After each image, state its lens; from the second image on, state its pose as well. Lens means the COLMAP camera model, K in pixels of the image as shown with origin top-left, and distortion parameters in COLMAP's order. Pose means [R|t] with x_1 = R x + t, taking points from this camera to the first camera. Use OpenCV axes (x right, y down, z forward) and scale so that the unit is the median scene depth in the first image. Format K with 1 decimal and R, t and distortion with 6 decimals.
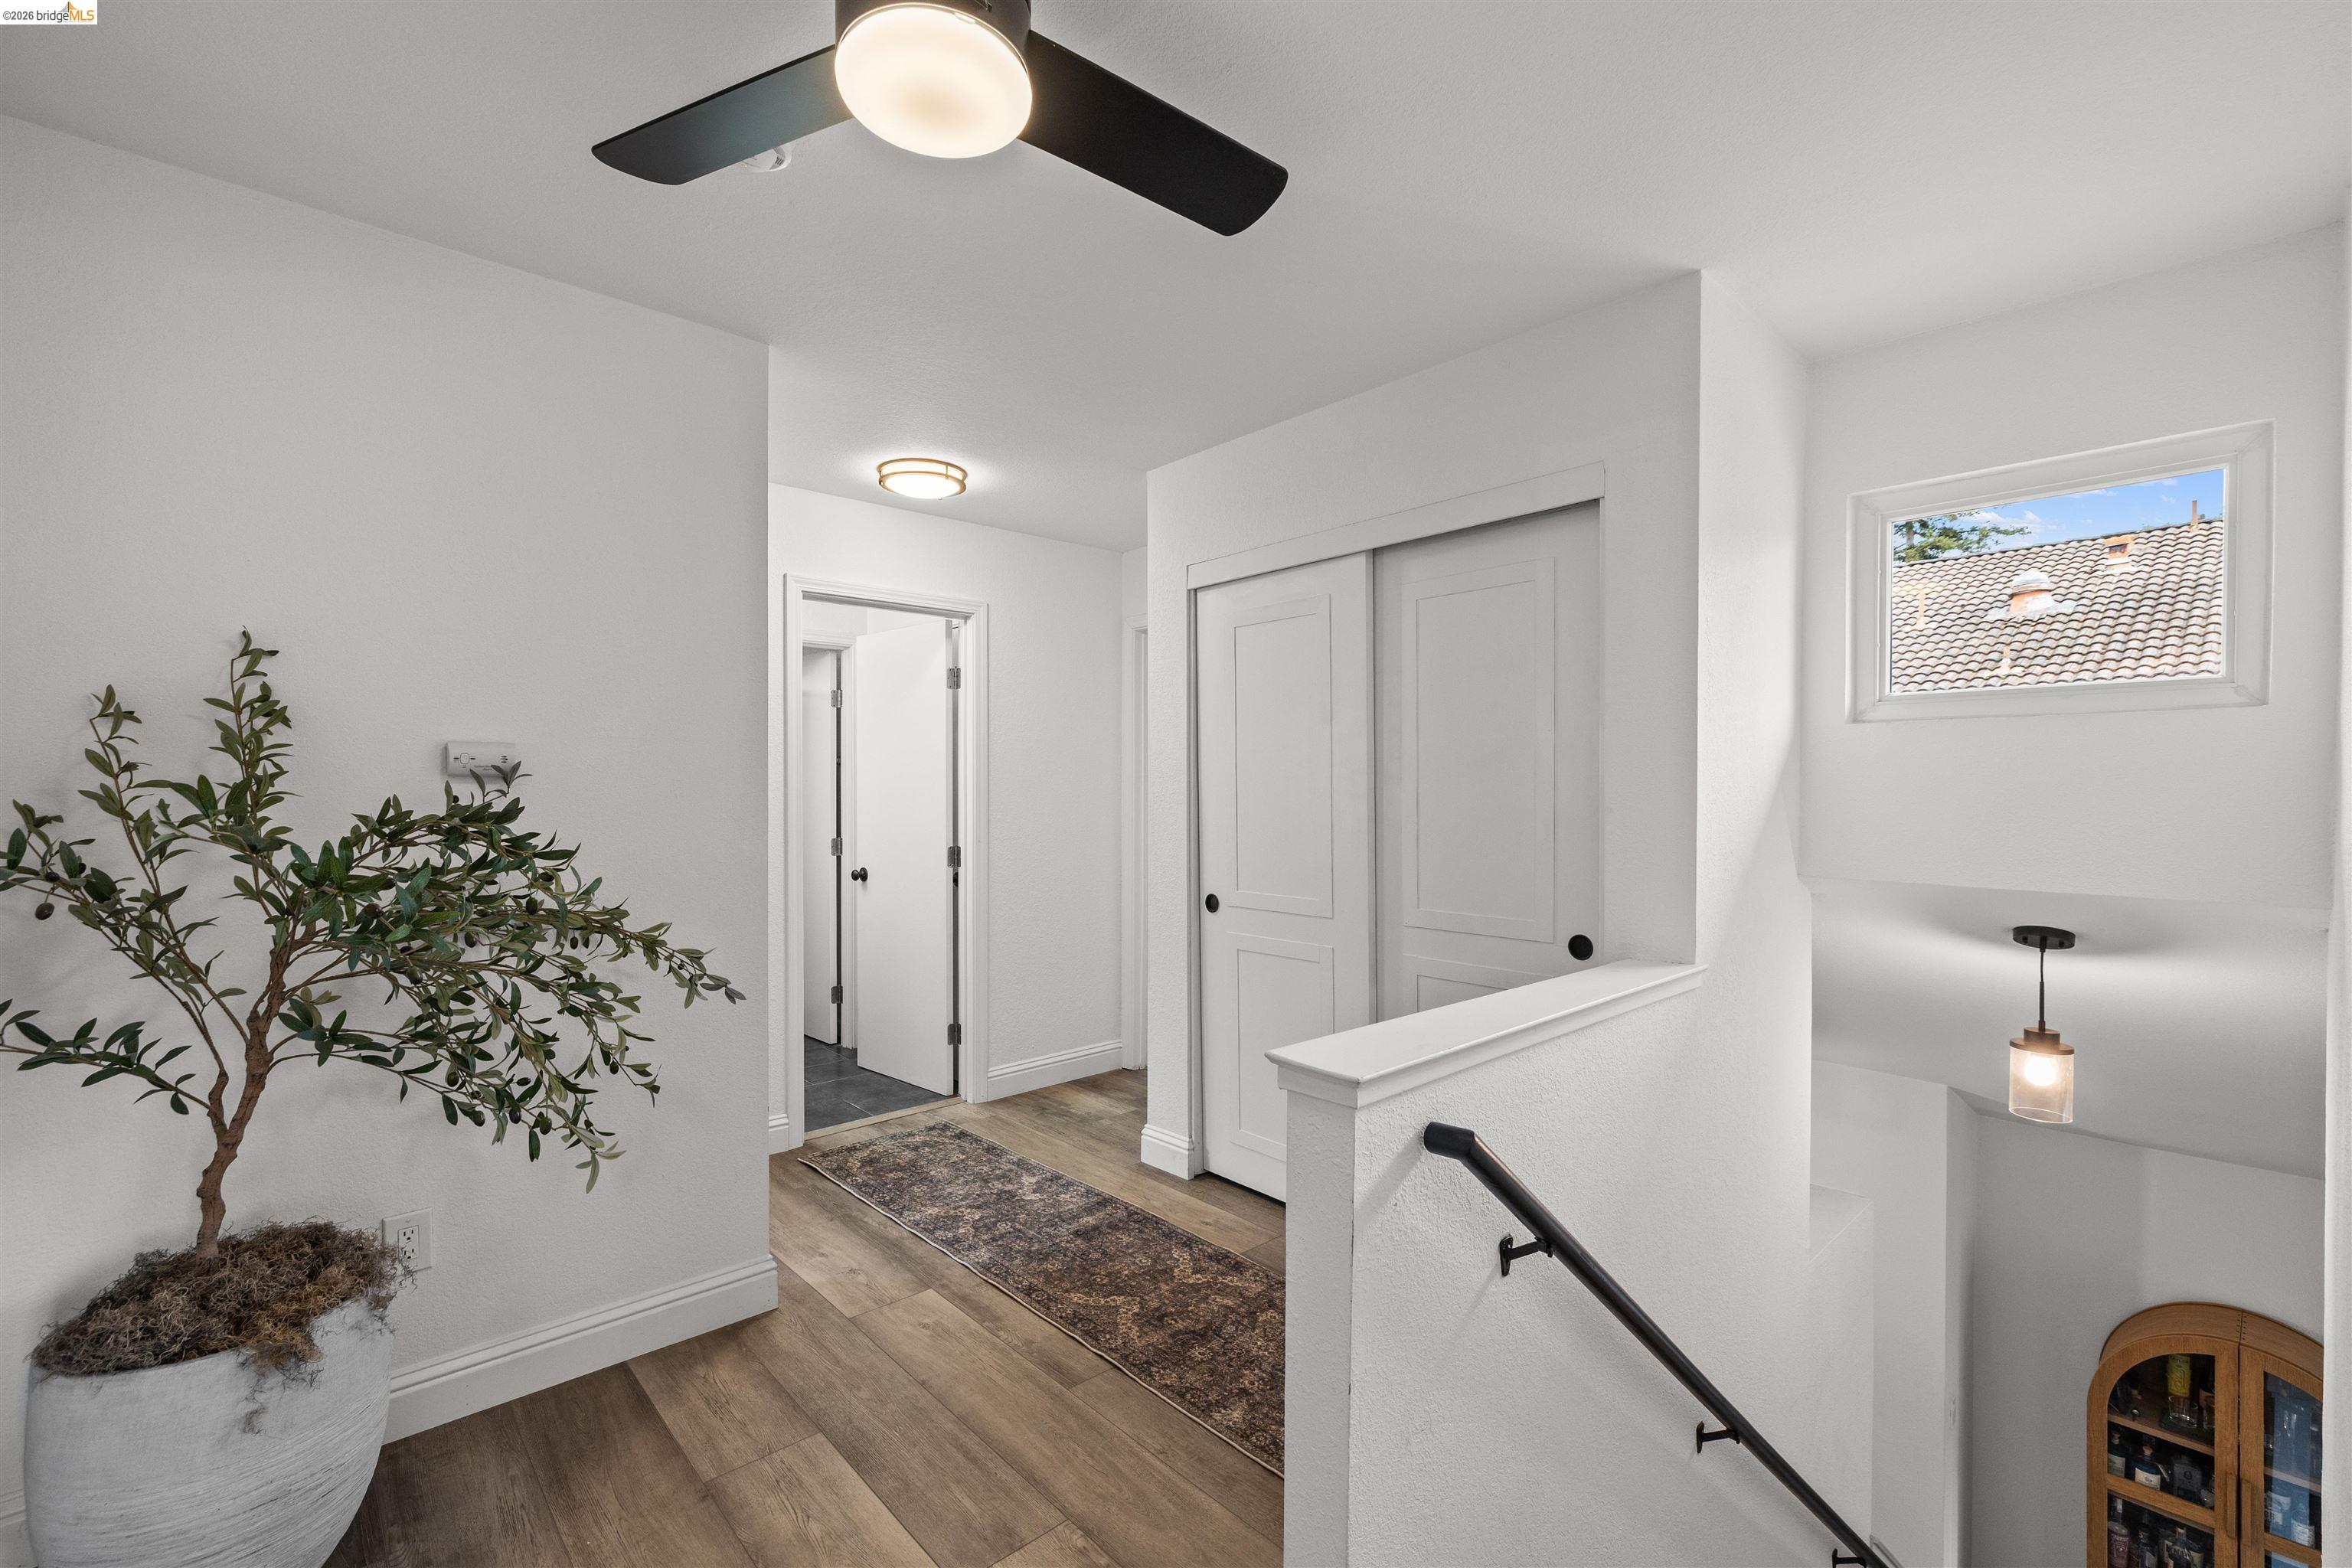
lens RADIAL K [[1000.0, 0, 1158.3], [0, 1000.0, 791.0], [0, 0, 1]] dist [0.009776, -0.000214]
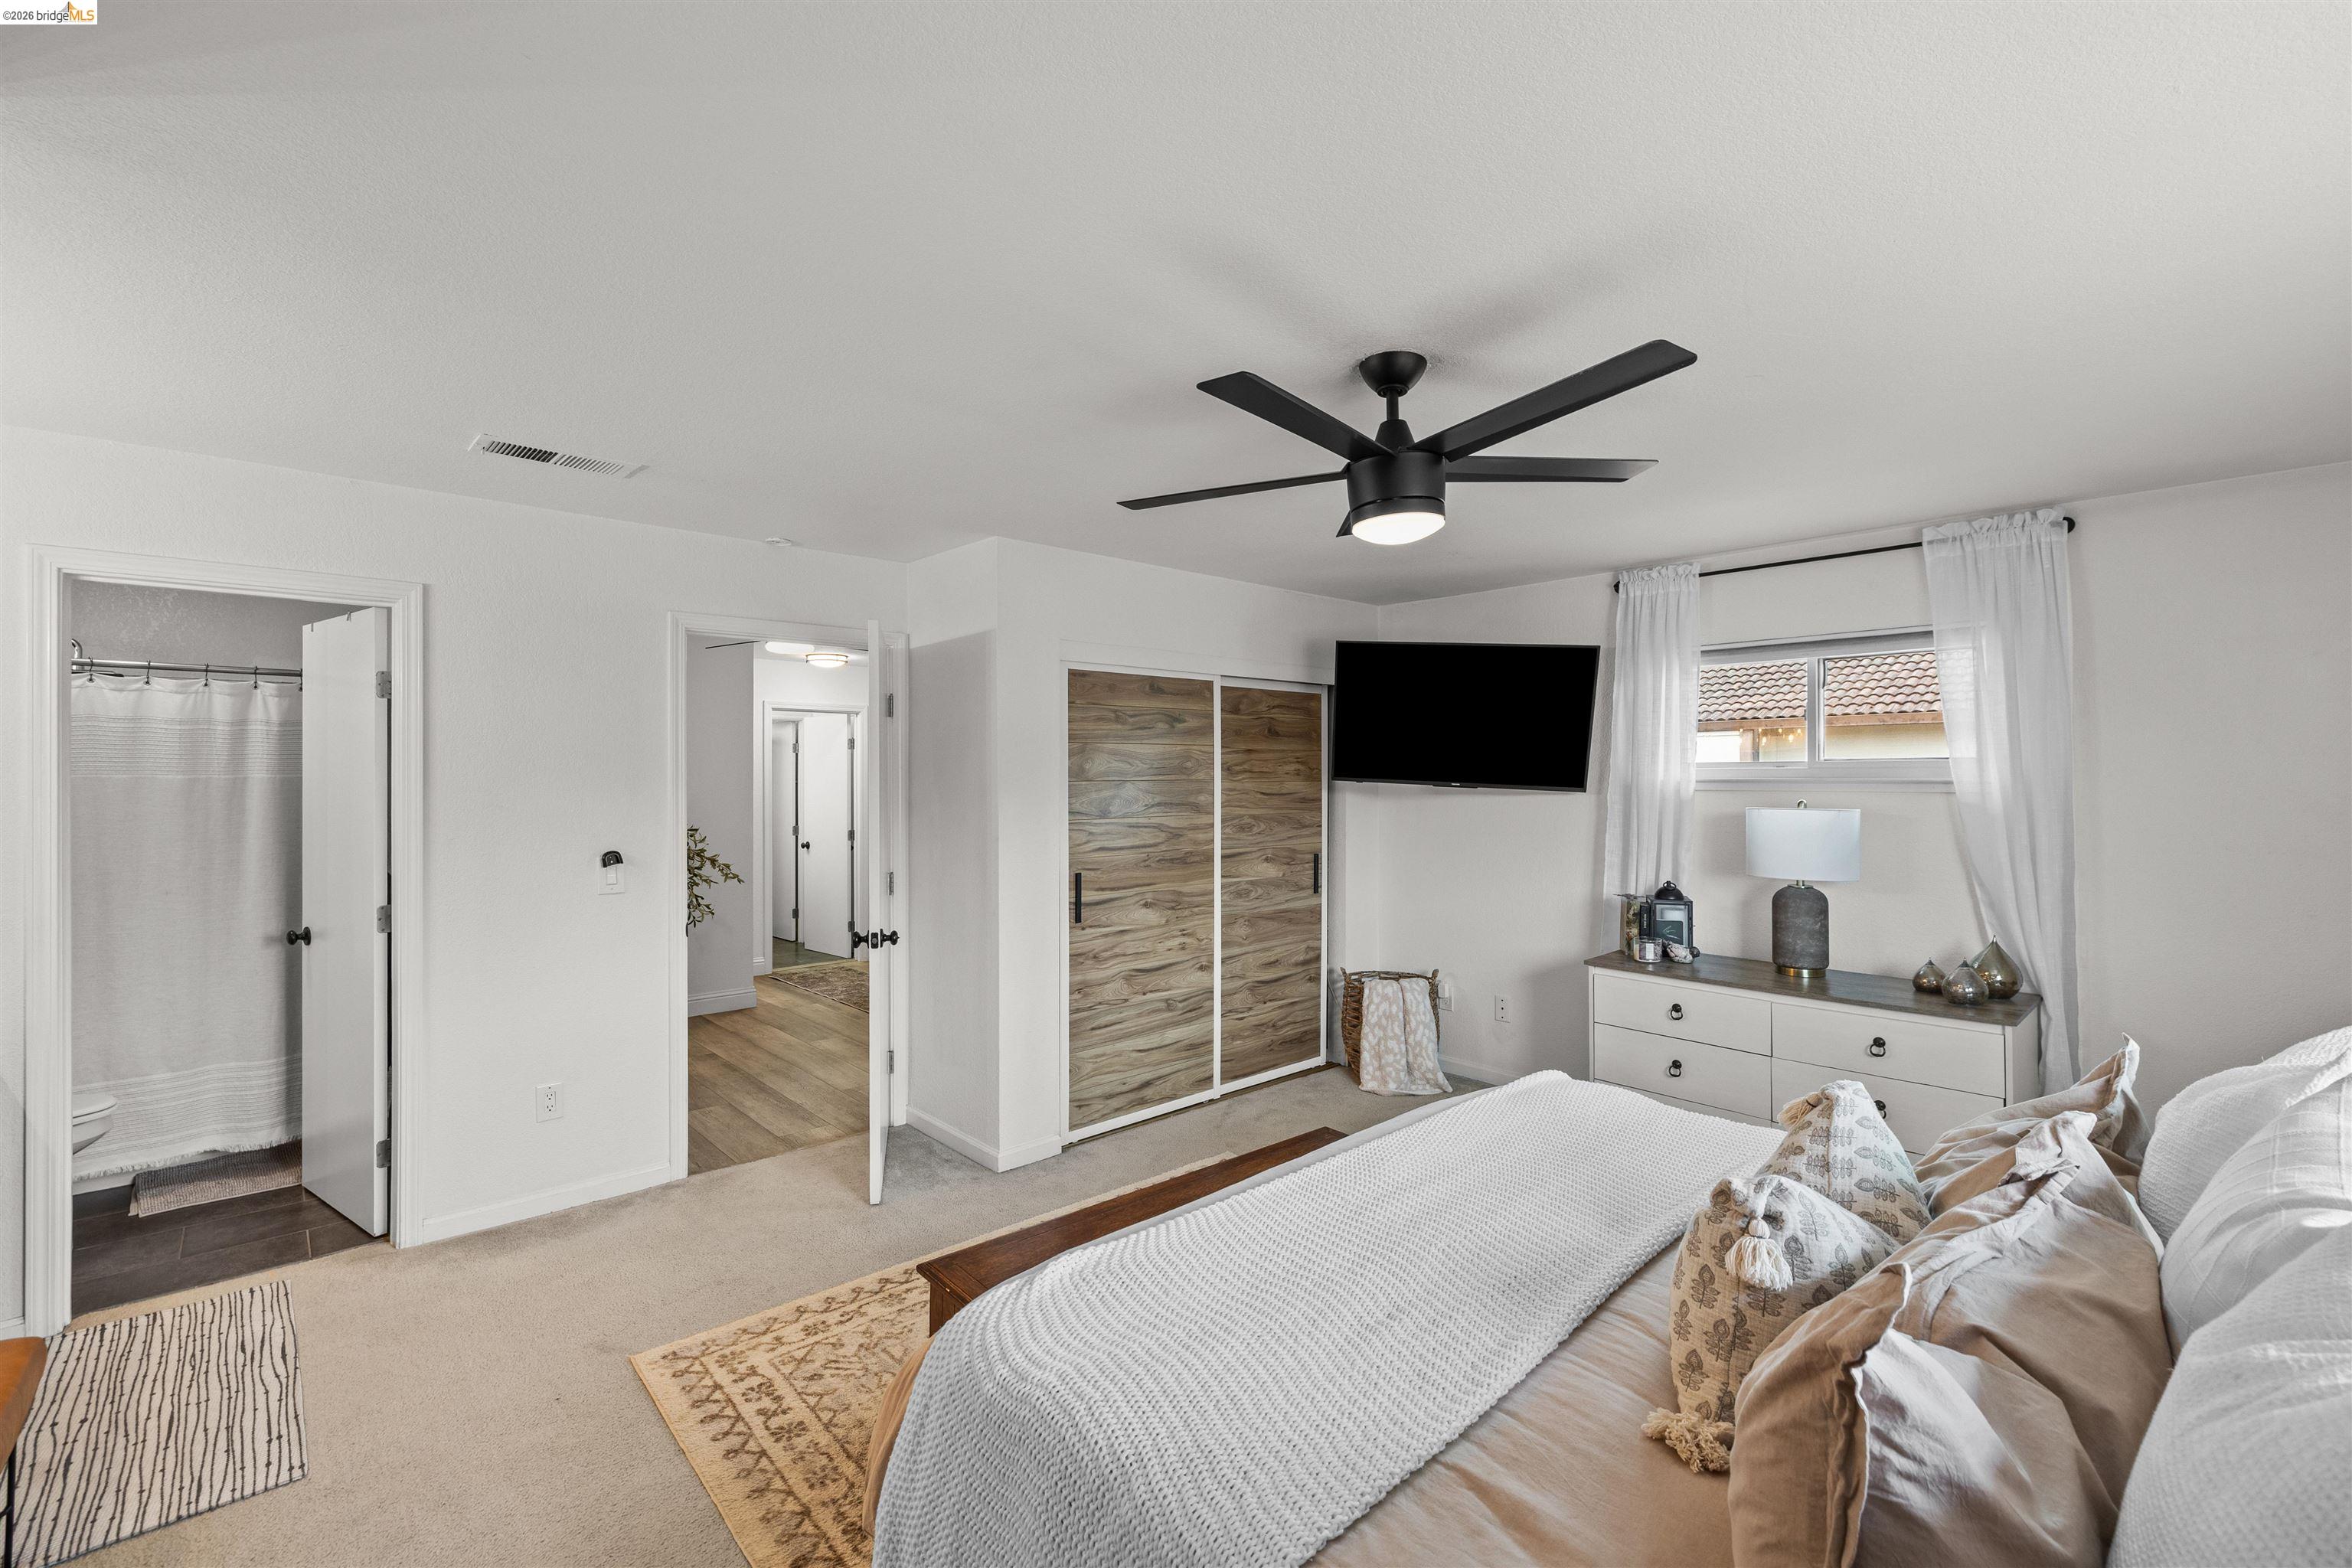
lens RADIAL K [[1000.0, 0, 1158.3], [0, 1000.0, 791.0], [0, 0, 1]] dist [0.009776, -0.000214]
pose [[0.999984, 0.005058, 0.002643, 0.409495], [-0.005091, 0.999910, 0.012385, -0.050894], [-0.002580, -0.012399, 0.999920, -1.001715]]
